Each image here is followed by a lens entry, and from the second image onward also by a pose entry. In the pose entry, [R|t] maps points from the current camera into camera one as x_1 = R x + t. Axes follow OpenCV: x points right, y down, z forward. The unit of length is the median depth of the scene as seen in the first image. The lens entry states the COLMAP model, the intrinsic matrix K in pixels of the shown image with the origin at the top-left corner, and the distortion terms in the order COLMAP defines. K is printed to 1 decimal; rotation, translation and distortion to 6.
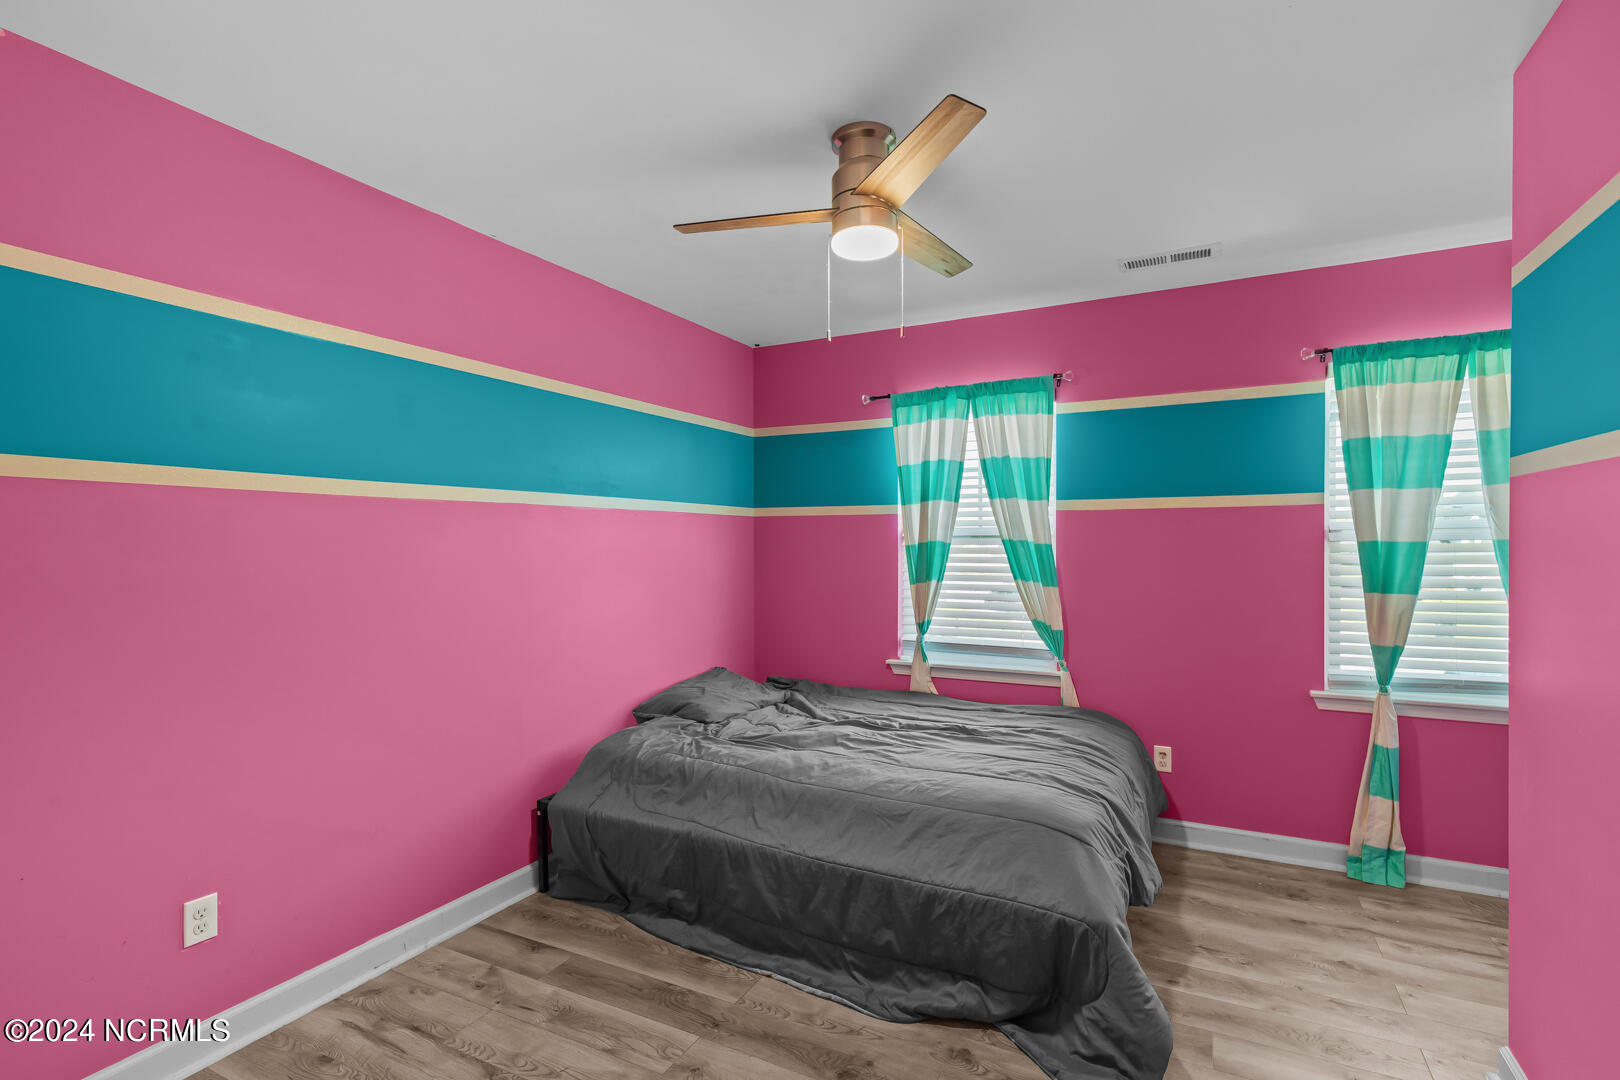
lens RADIAL K [[731.7, 0, 819.1], [0, 731.7, 536.9], [0, 0, 1]] dist [0.007225, -0.001372]
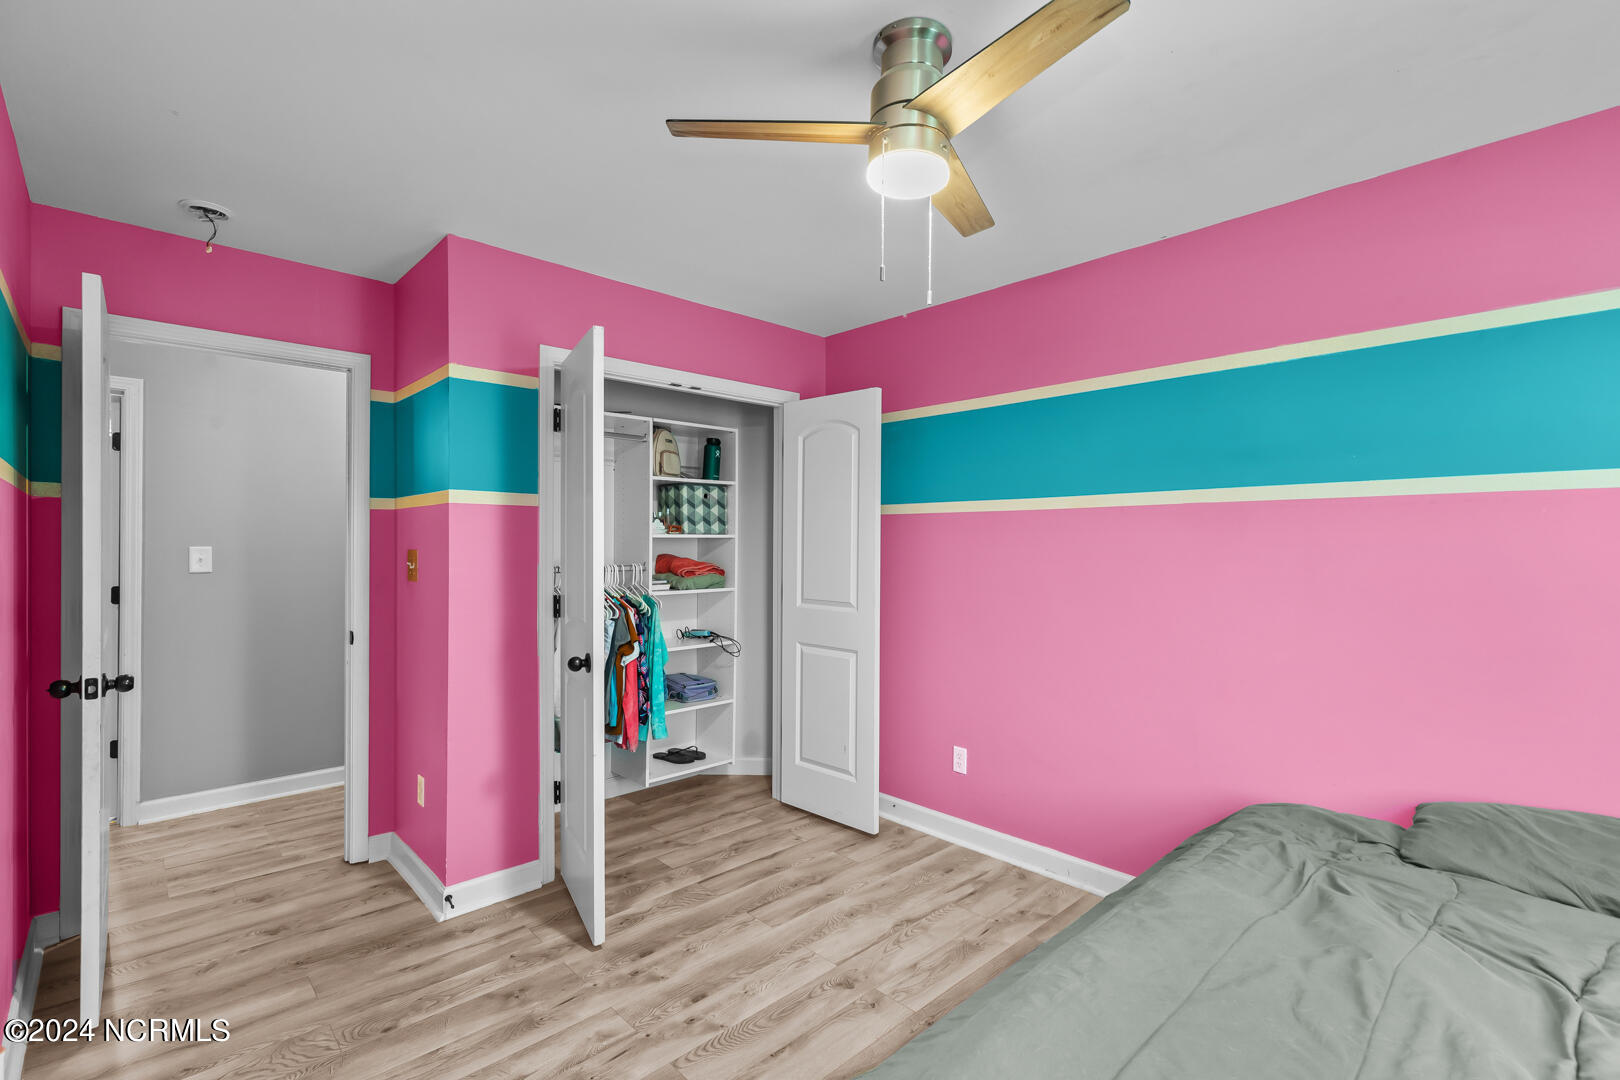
lens RADIAL K [[731.7, 0, 814.3], [0, 731.7, 549.1], [0, 0, 1]] dist [0.007225, -0.001372]
pose [[-0.331581, 0.005280, -0.943412, 0.830975], [0.003525, 0.999984, 0.004358, 0.014184], [0.943420, -0.001881, -0.331594, 1.156508]]
